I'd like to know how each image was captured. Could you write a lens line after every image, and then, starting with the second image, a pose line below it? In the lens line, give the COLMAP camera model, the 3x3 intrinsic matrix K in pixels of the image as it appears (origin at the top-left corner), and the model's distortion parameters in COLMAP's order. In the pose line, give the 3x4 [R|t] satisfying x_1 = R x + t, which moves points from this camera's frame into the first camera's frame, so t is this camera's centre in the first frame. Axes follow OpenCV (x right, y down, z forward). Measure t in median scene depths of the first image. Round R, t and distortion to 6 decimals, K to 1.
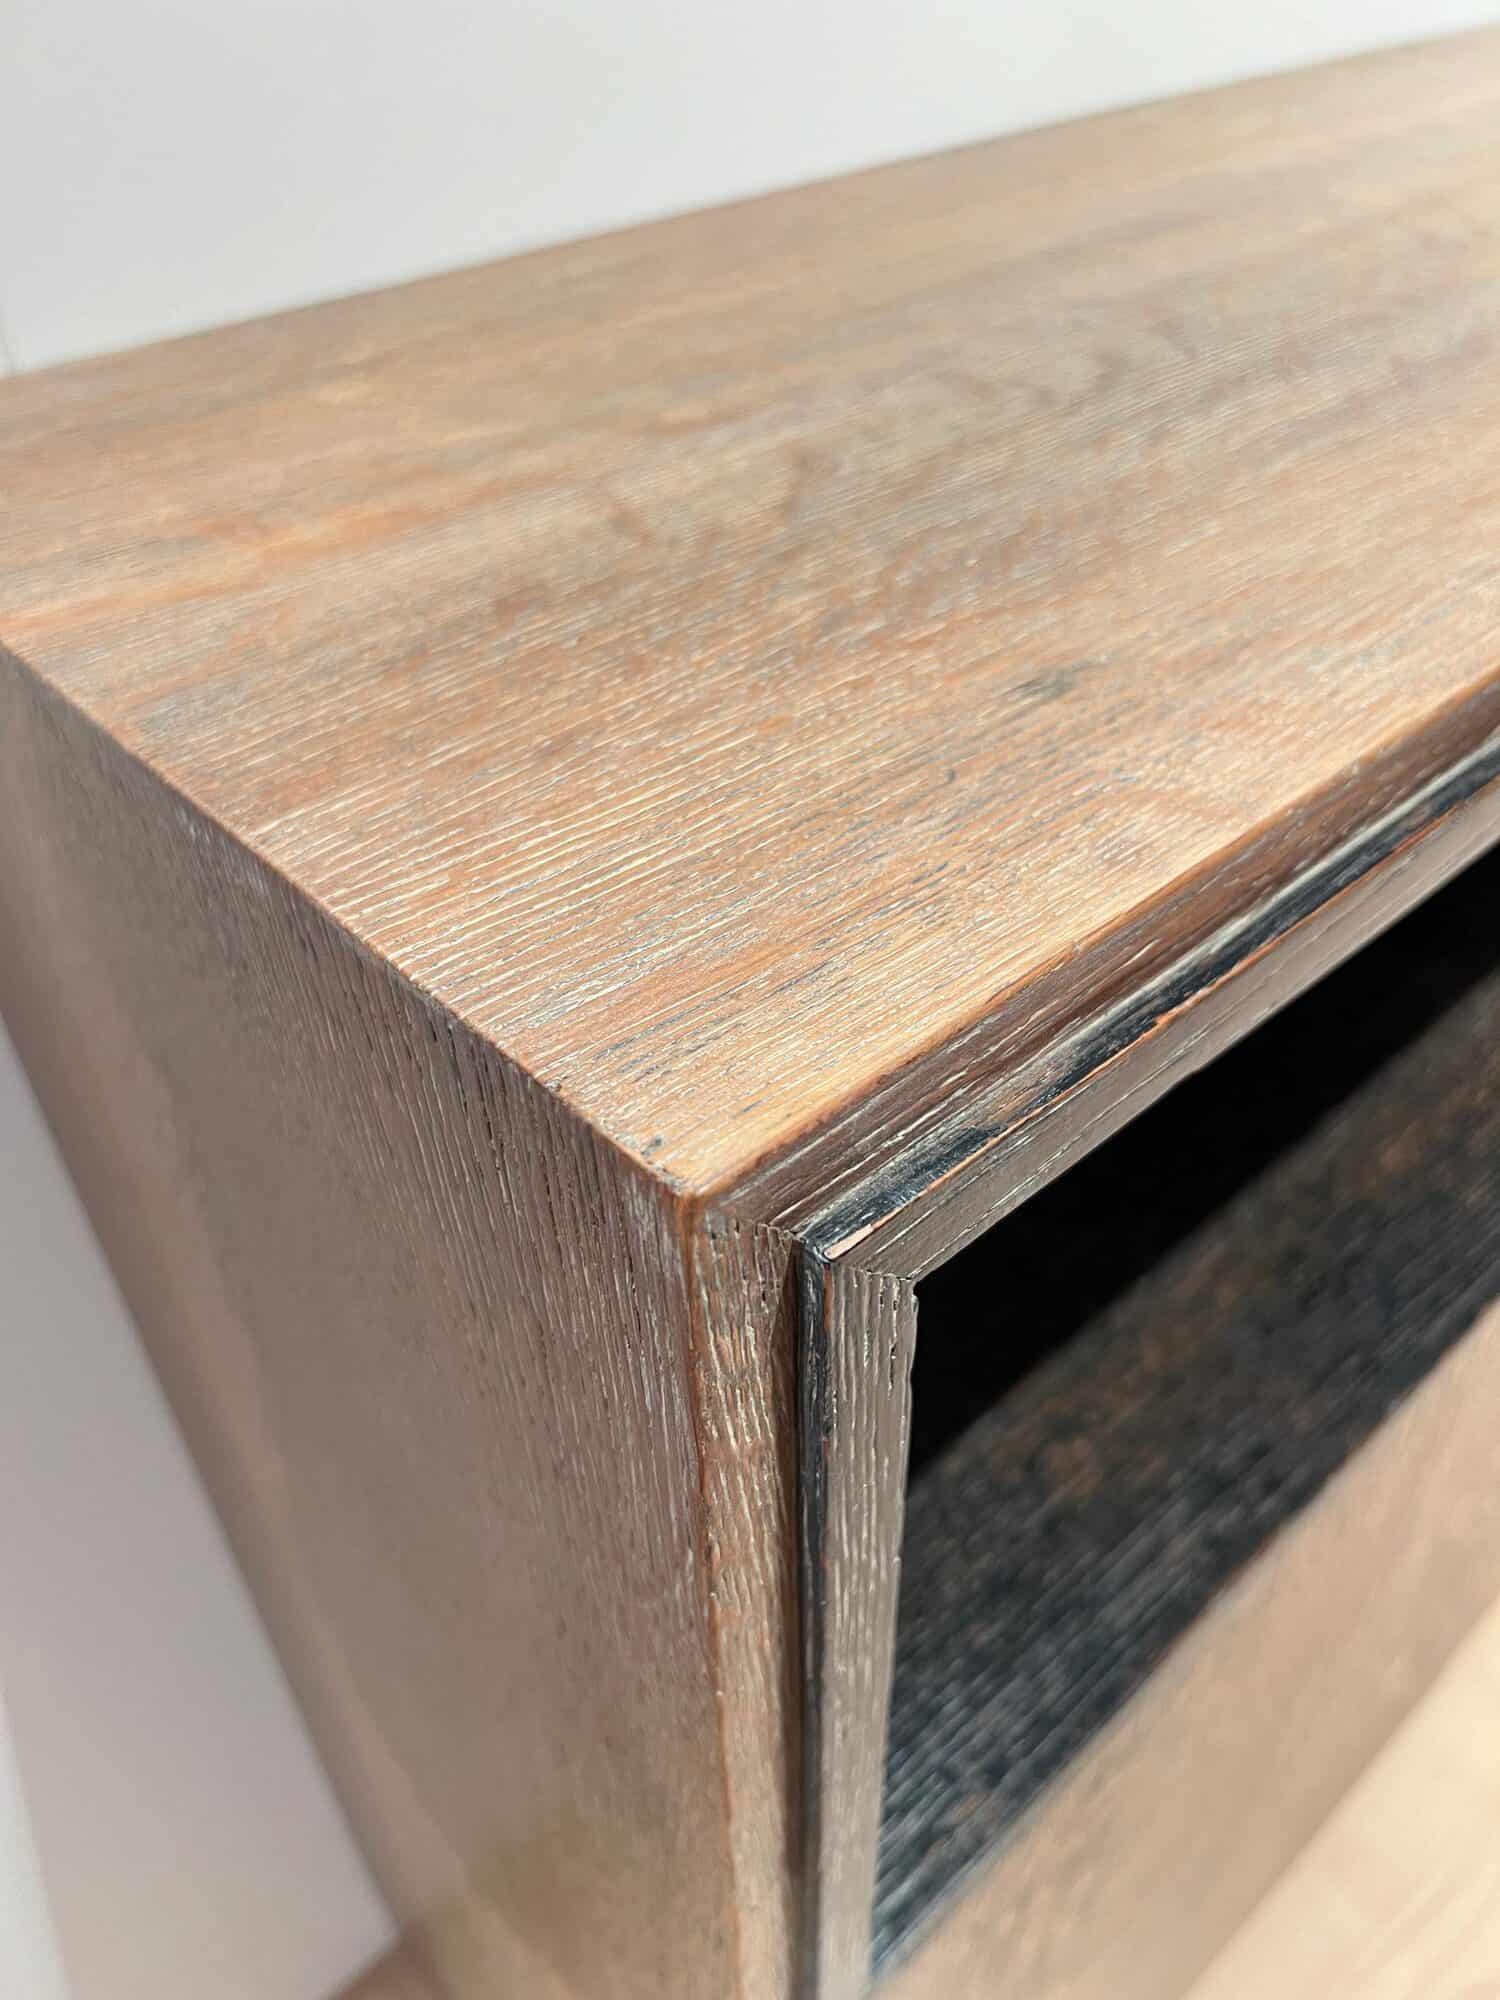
lens RADIAL K [[1530.8, 0, 766.1], [0, 1530.8, 1004.9], [0, 0, 1]] dist [0.059689, -0.084769]
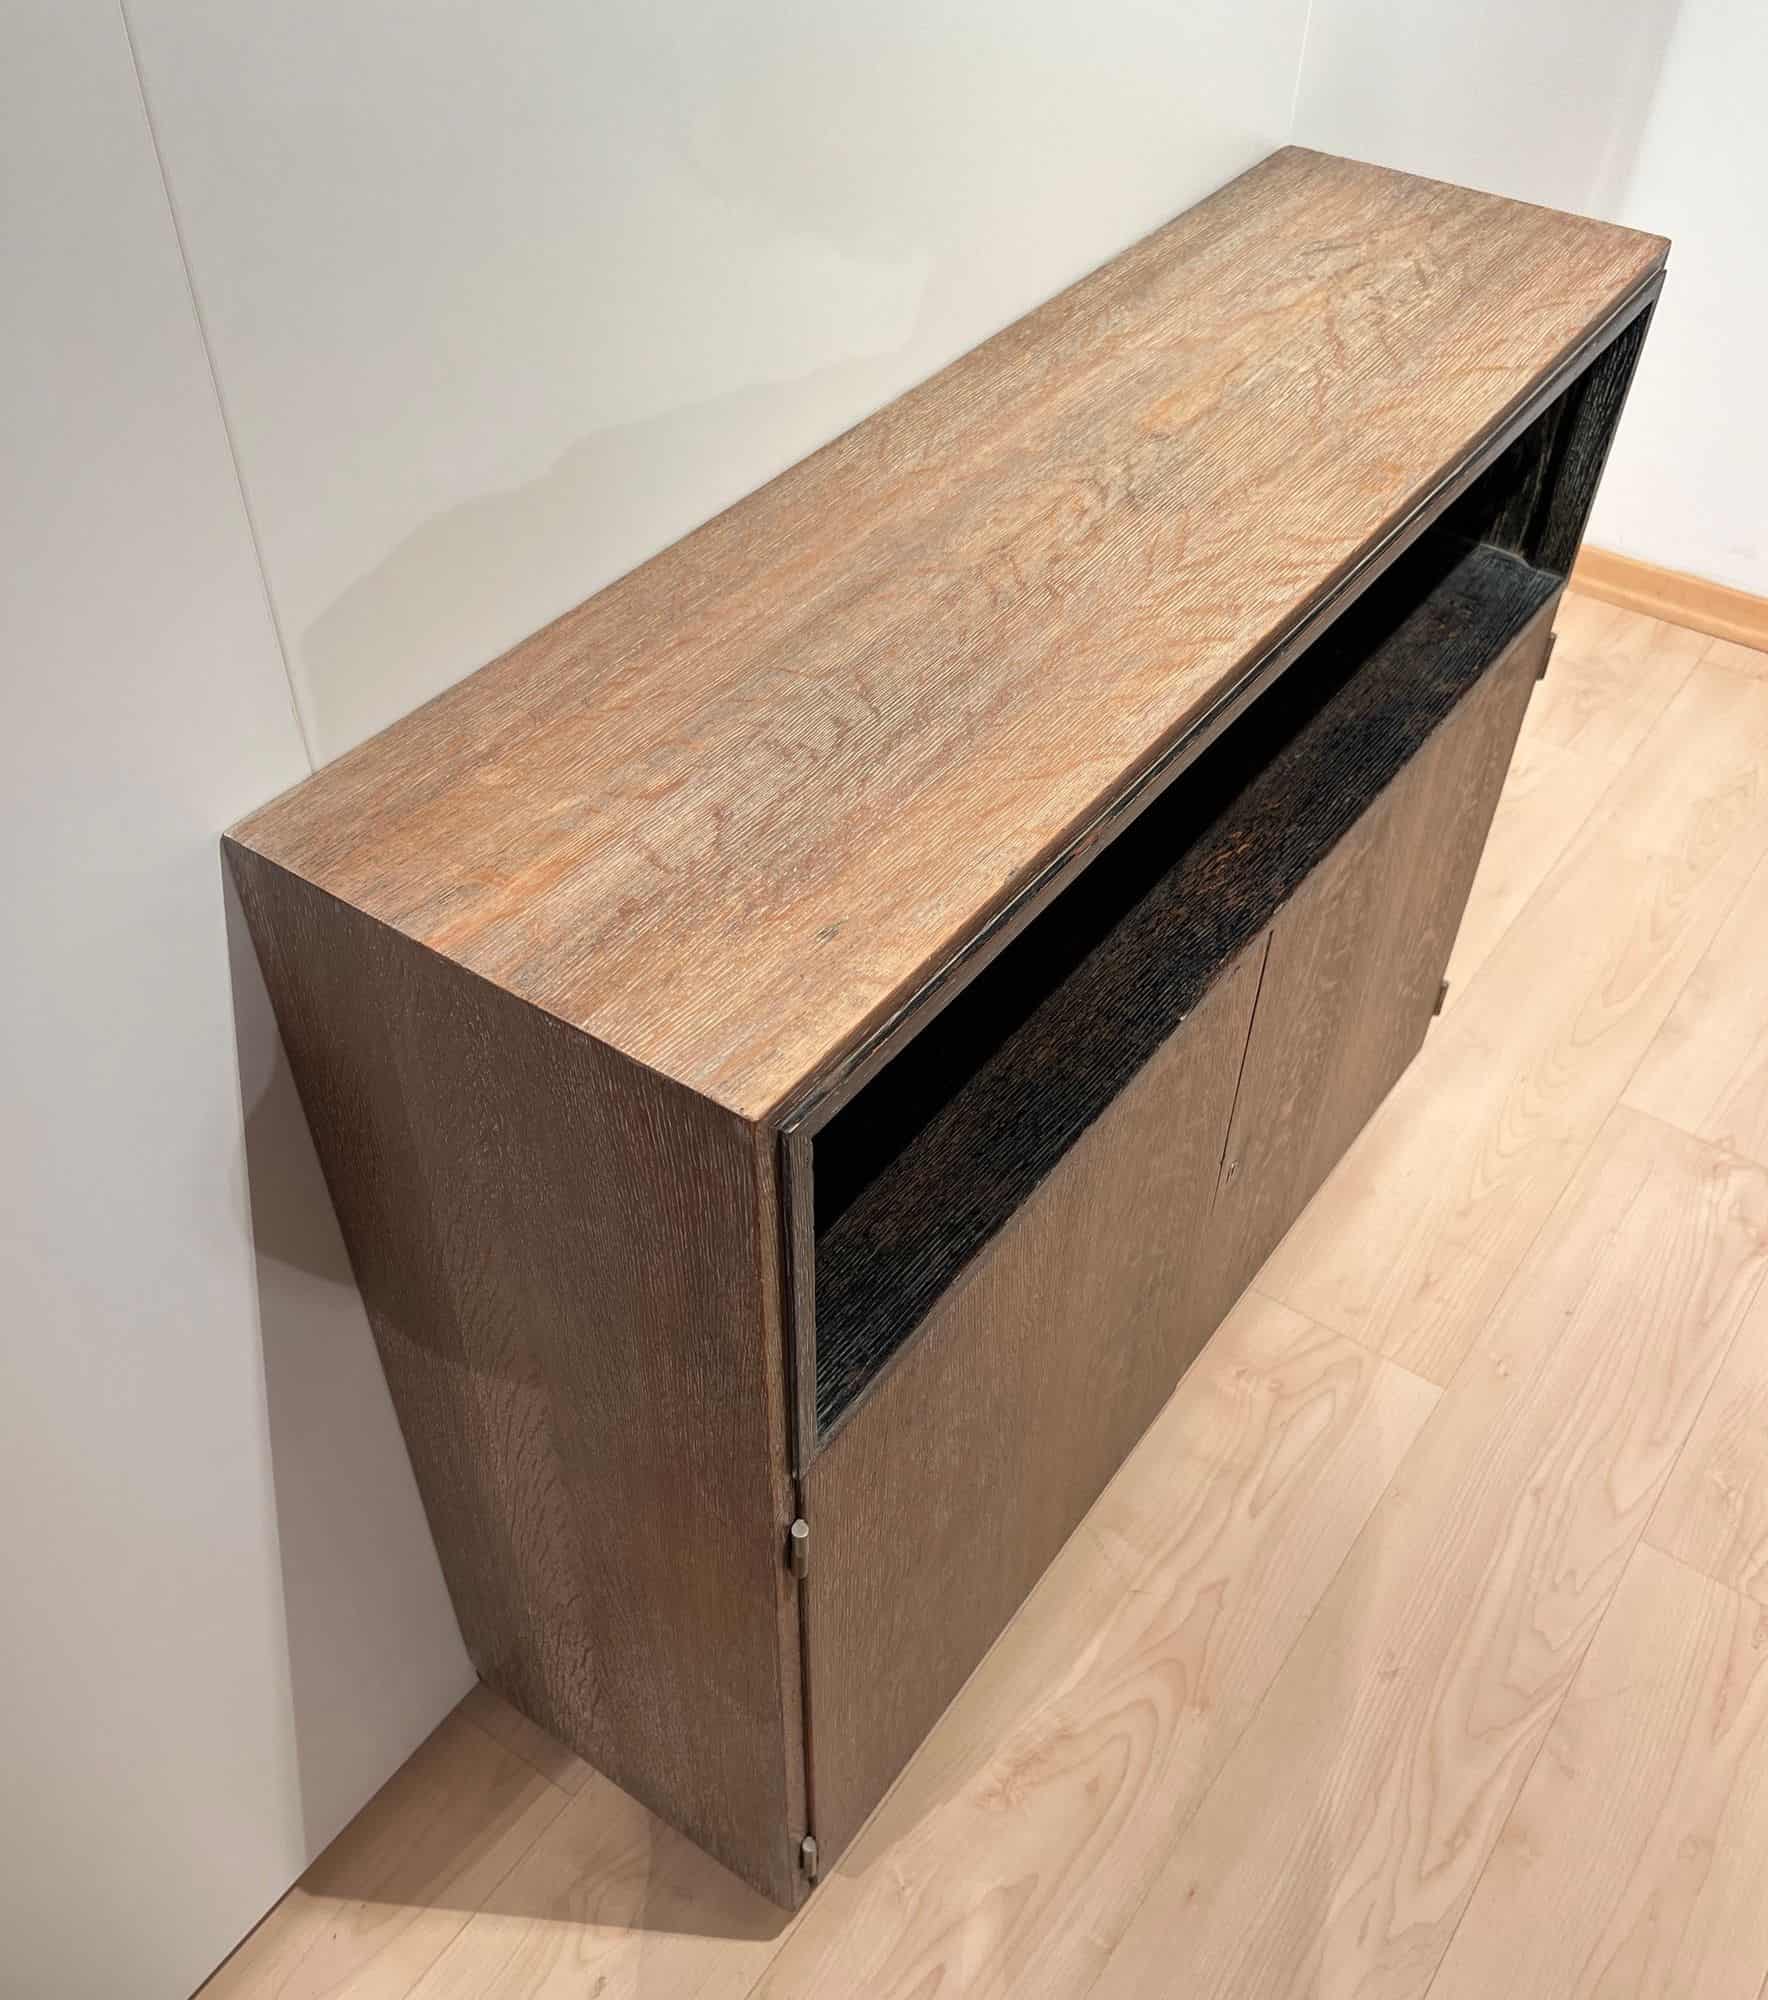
lens RADIAL K [[1874.3, 0, 900.2], [0, 1874.3, 1092.4], [0, 0, 1]] dist [0.025495, 0.000000]
pose [[0.975577, -0.130698, 0.176545, -0.294101], [0.109751, 0.986239, 0.123643, -0.280759], [-0.190275, -0.101247, 0.976496, -2.107565]]
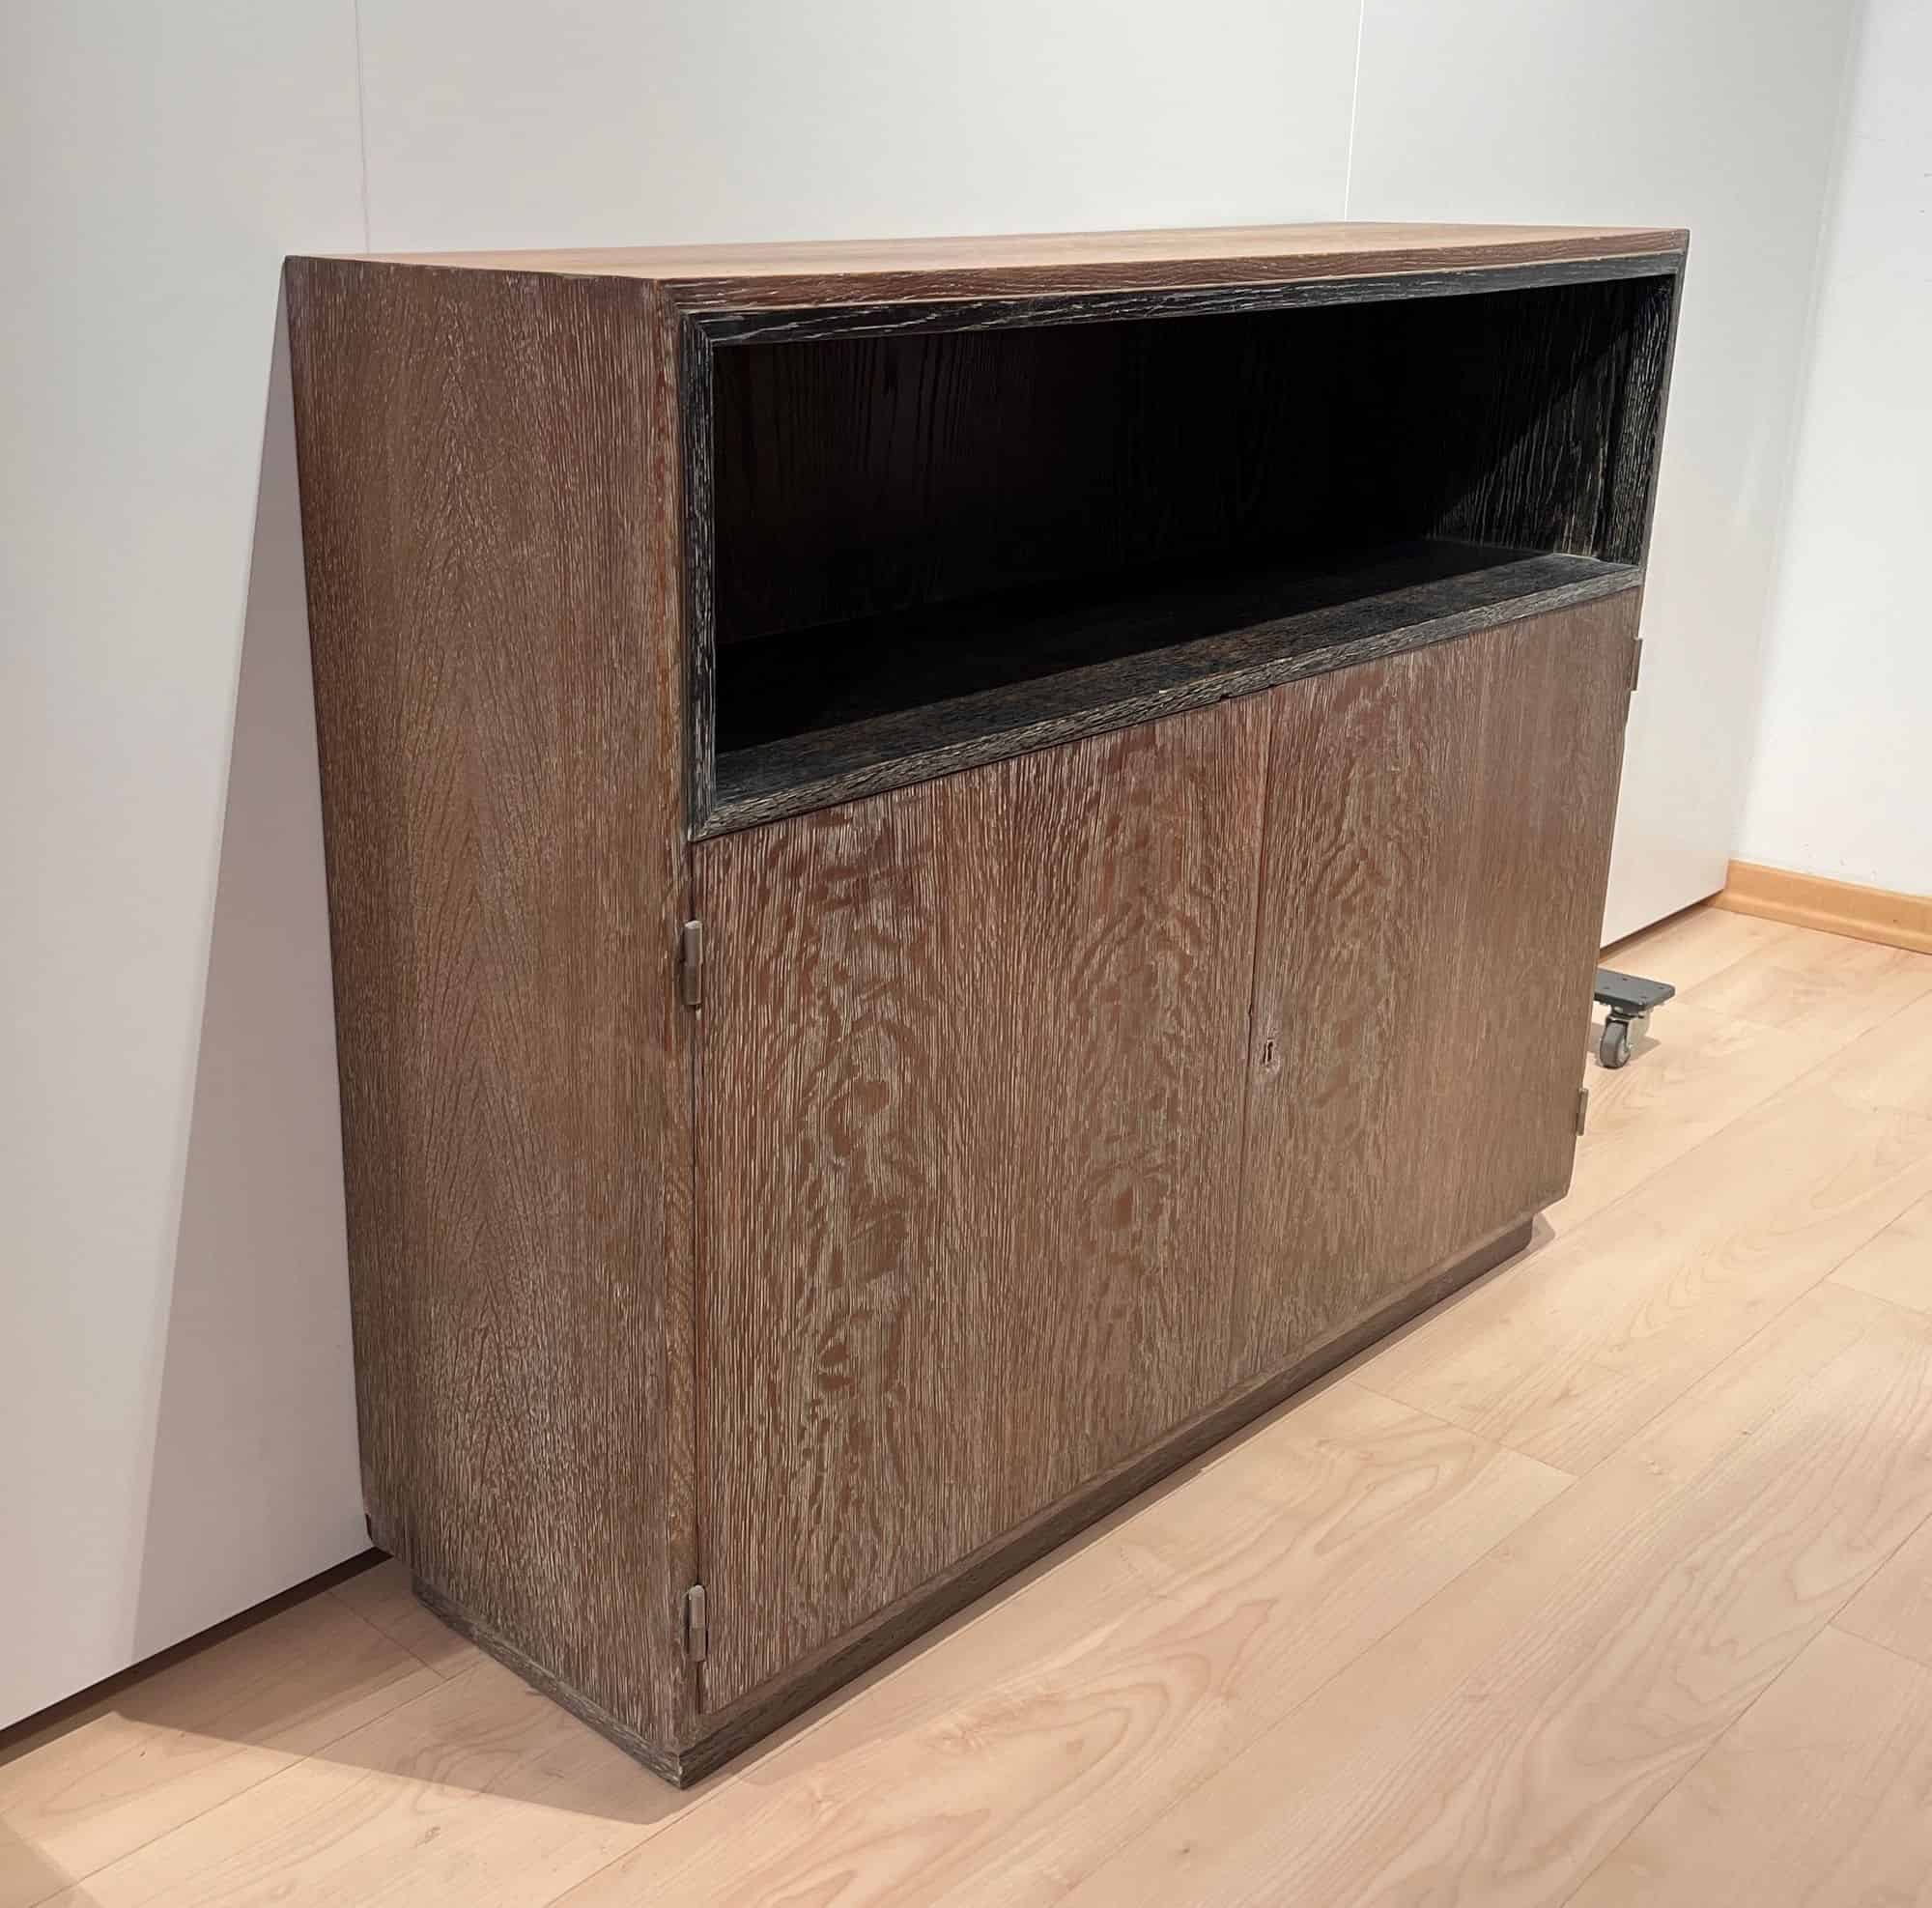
lens RADIAL K [[2321.1, 0, 815.1], [0, 2321.1, 934.7], [0, 0, 1]] dist [0.042648, 0.000000]
pose [[0.998076, 0.005167, 0.061783, -0.002564], [0.017070, 0.935107, -0.353954, 2.475075], [-0.059603, 0.354328, 0.933220, -2.711516]]
